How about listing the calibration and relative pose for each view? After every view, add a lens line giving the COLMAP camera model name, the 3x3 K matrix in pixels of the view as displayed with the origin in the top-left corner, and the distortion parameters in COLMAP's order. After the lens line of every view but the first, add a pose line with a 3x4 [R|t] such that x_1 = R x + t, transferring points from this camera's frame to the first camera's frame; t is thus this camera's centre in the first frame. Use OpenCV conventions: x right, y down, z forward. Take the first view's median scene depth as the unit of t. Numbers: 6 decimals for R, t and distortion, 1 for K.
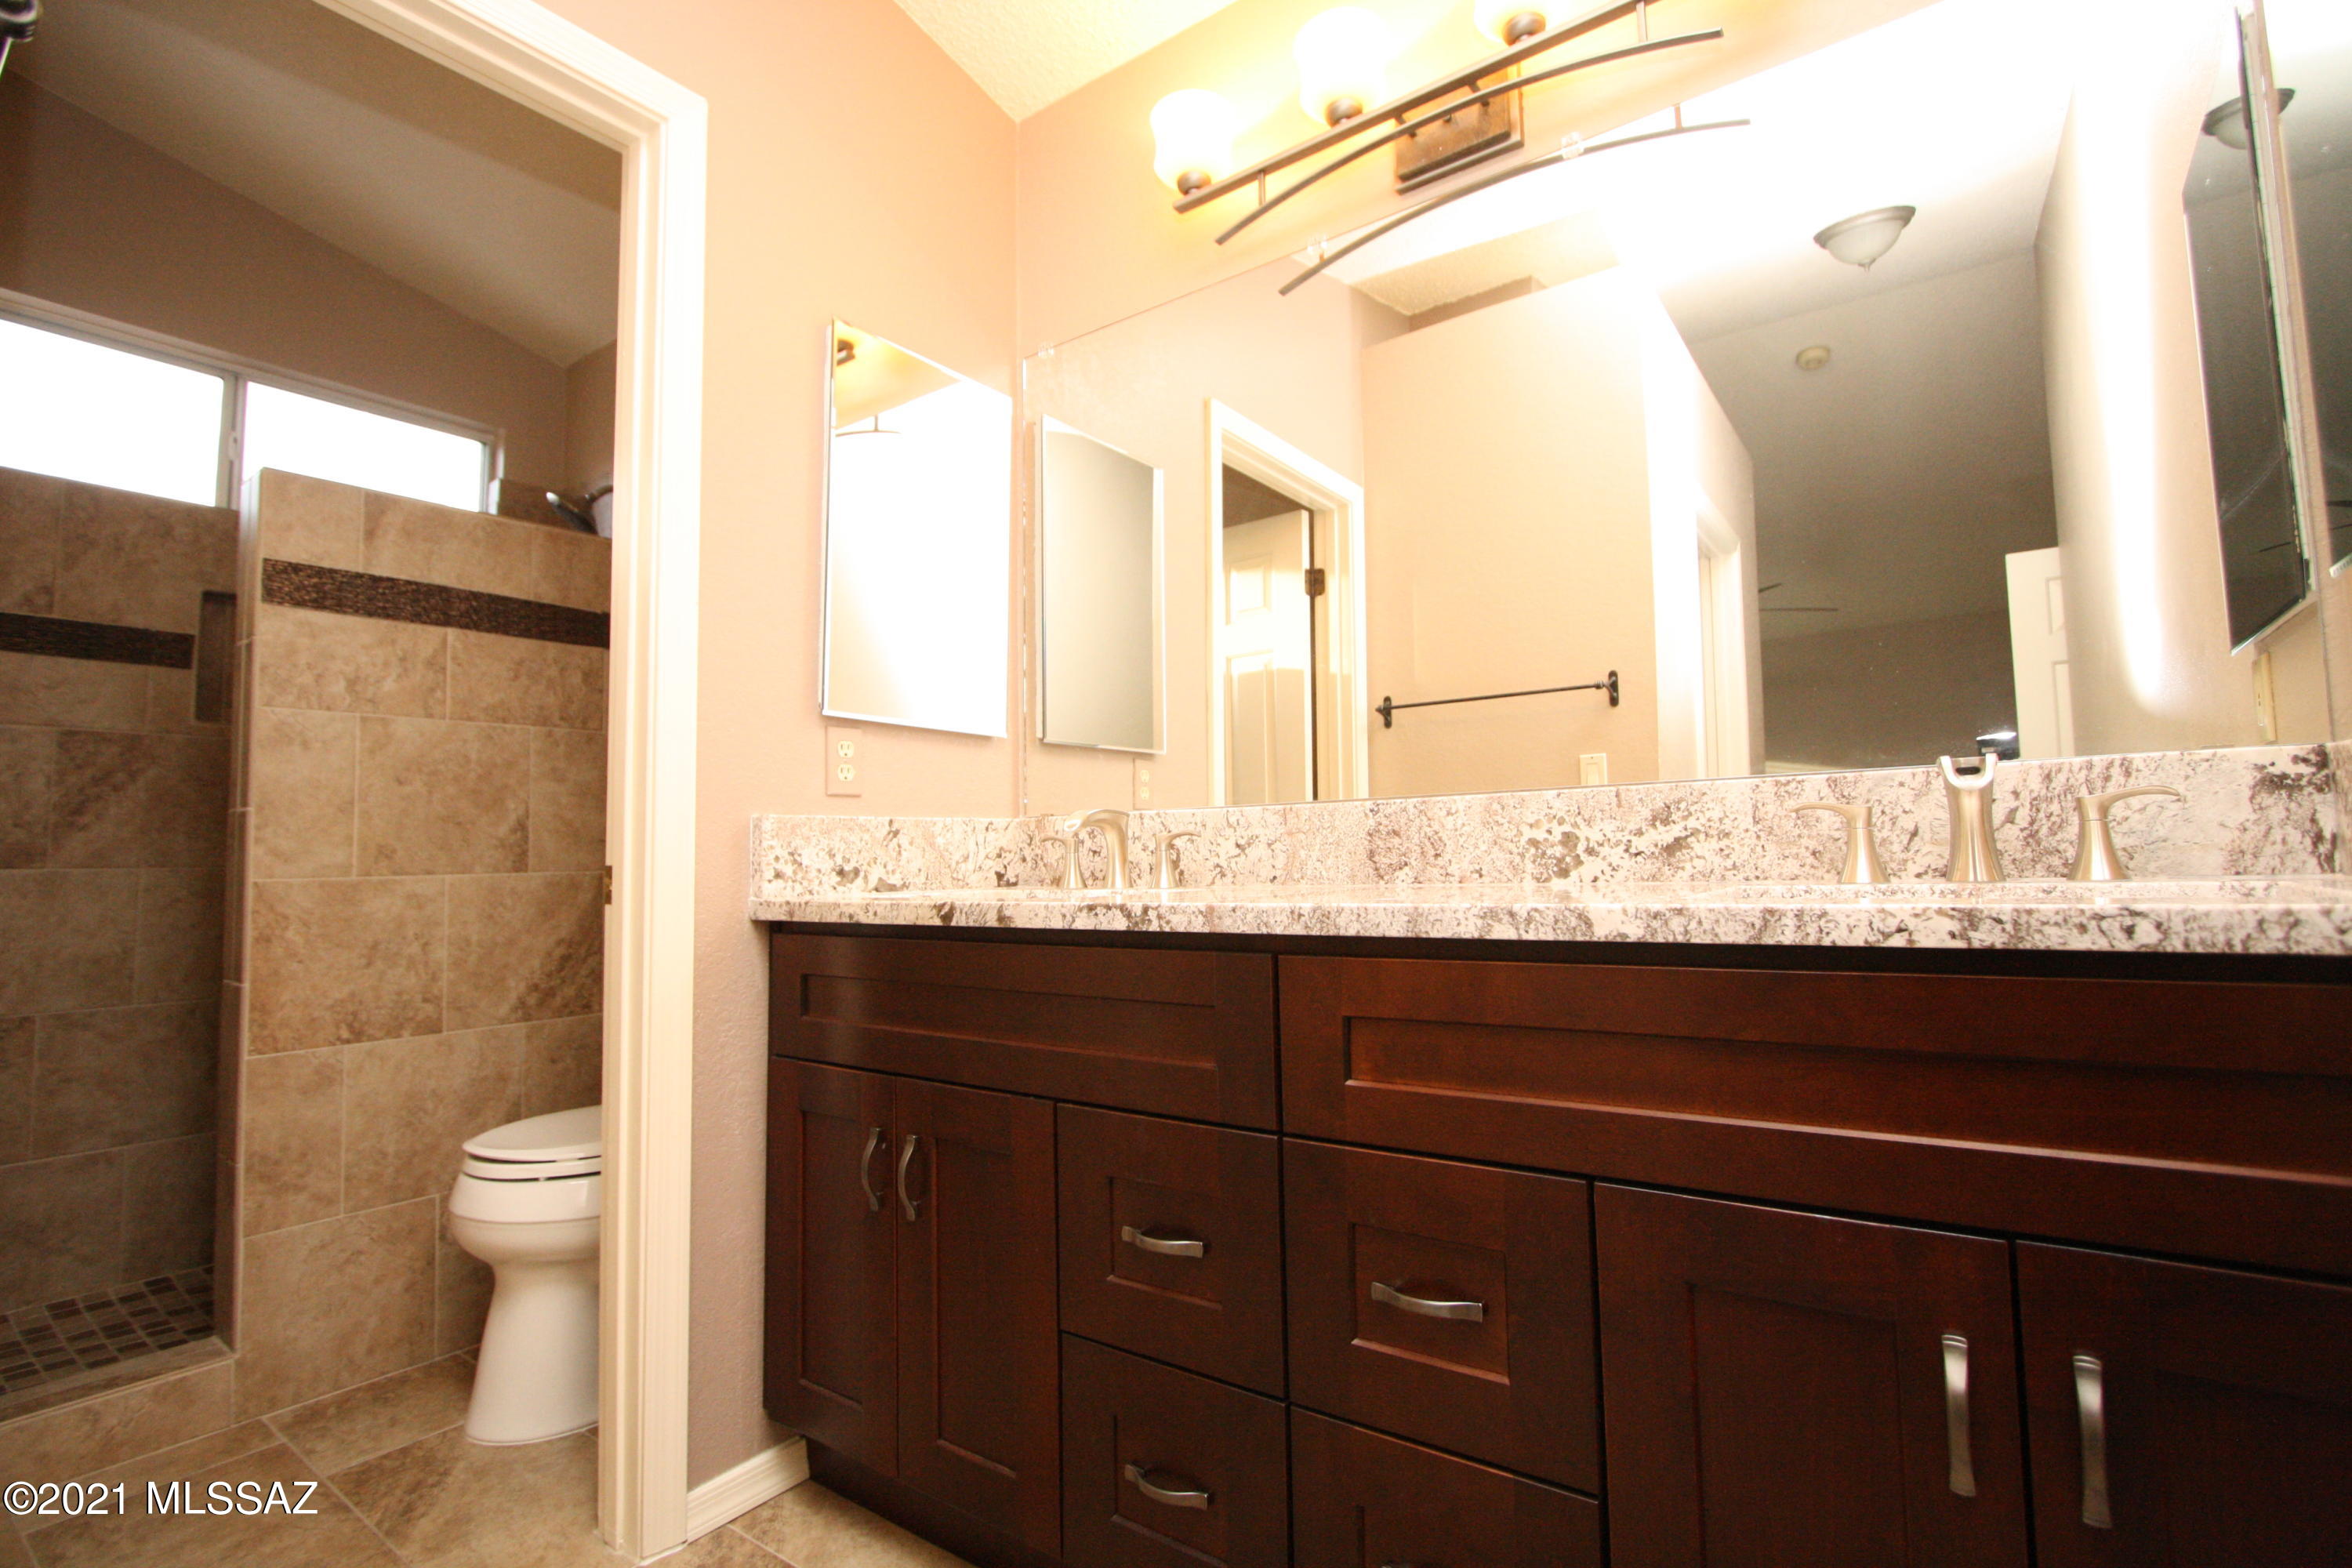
lens RADIAL K [[1093.9, 0, 1182.5], [0, 1093.9, 774.8], [0, 0, 1]] dist [-0.020930, 0.004183]
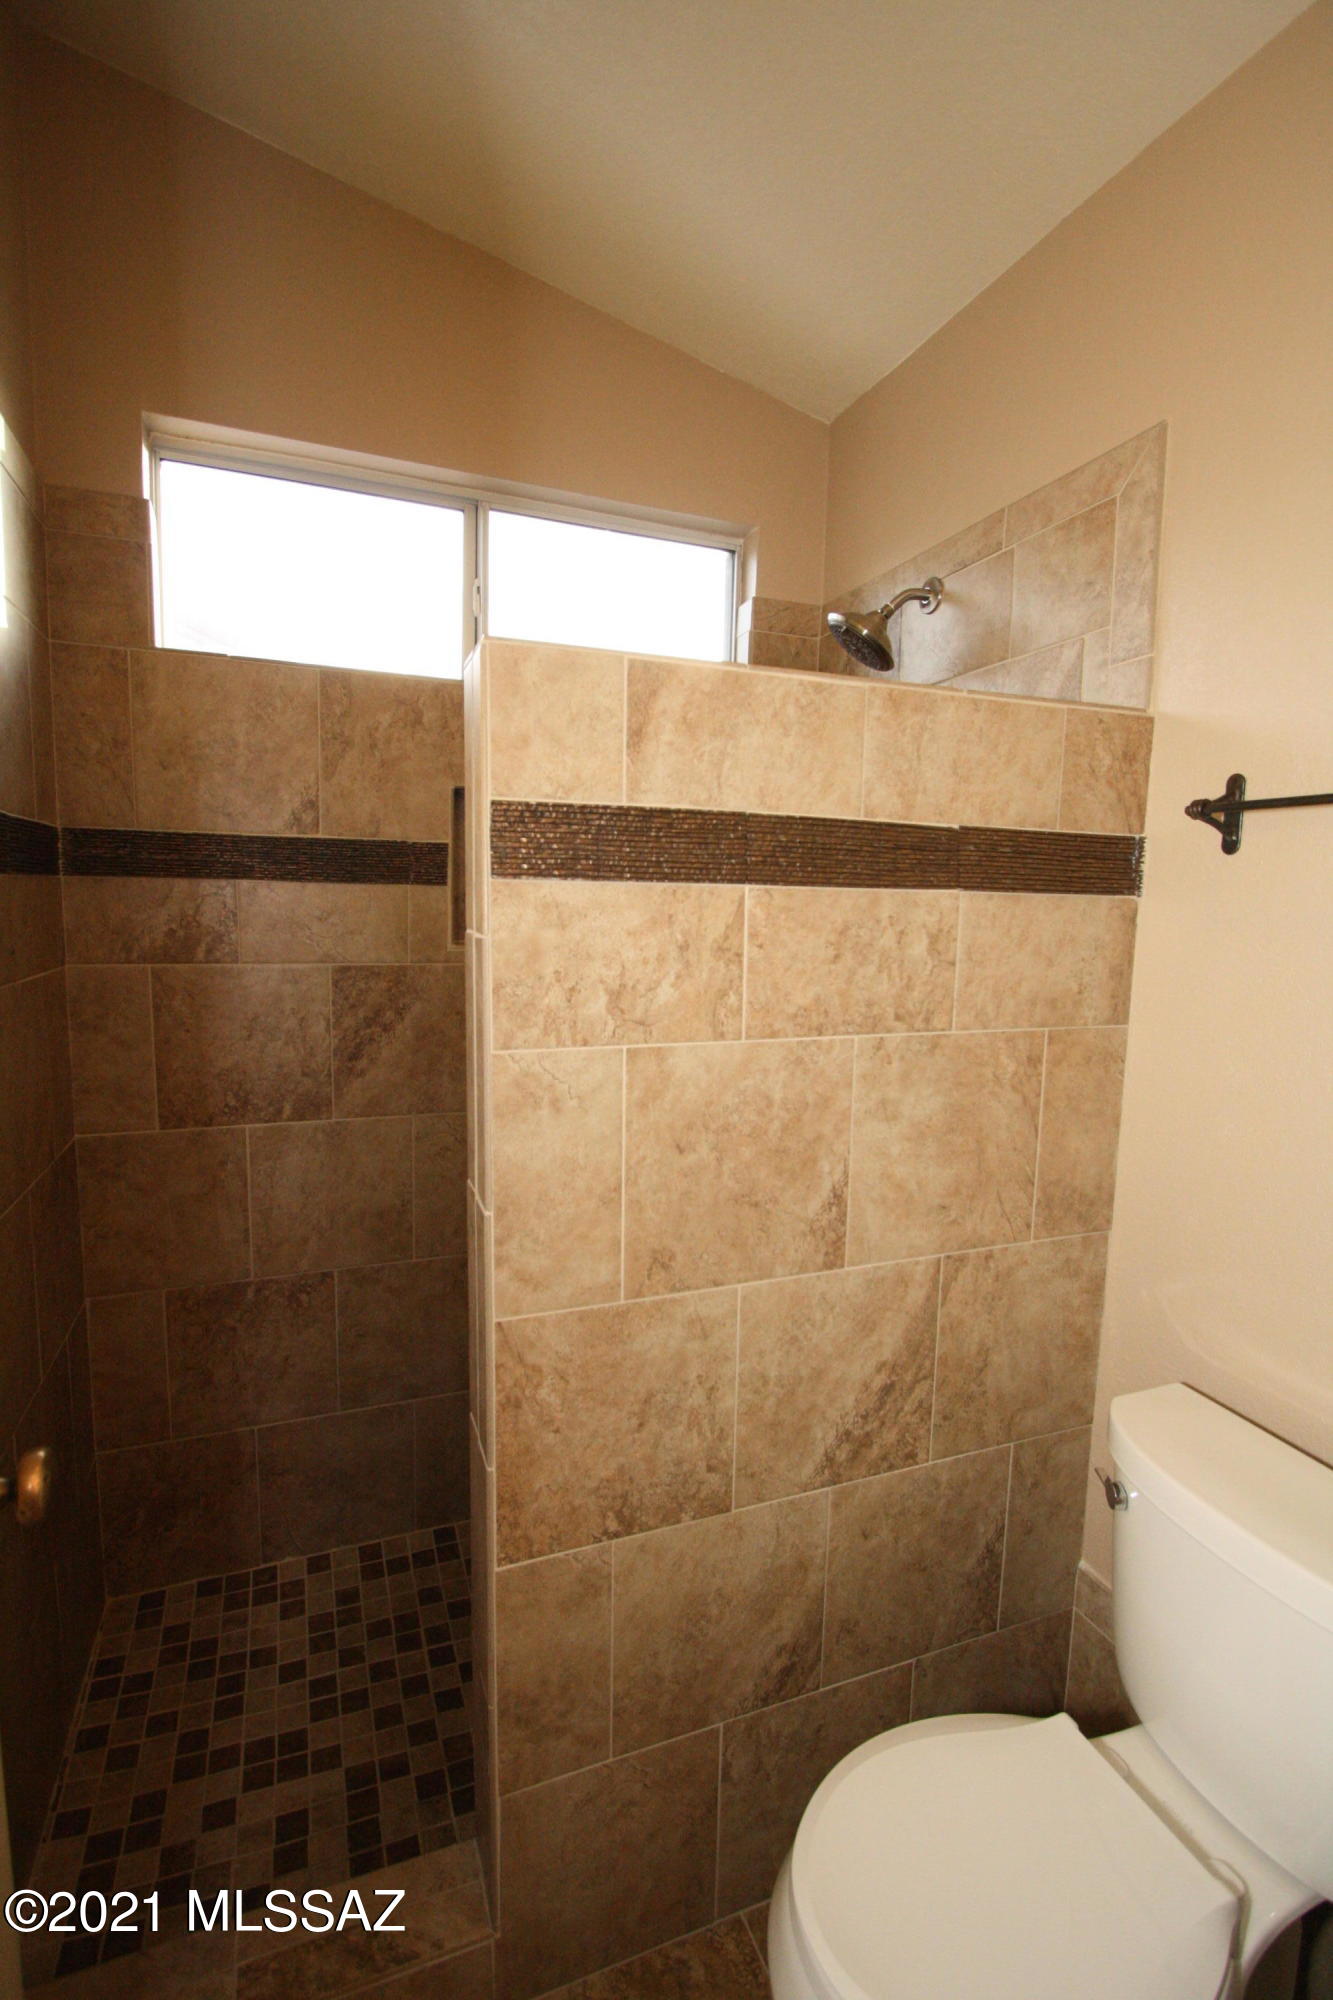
lens RADIAL K [[930.2, 0, 662.5], [0, 930.2, 1006.7], [0, 0, 1]] dist [-0.020930, 0.004183]
pose [[0.841375, 0.105314, -0.530092, -0.393441], [-0.000806, 0.981074, 0.193632, -0.150053], [0.540451, -0.162490, 0.825536, 0.489835]]
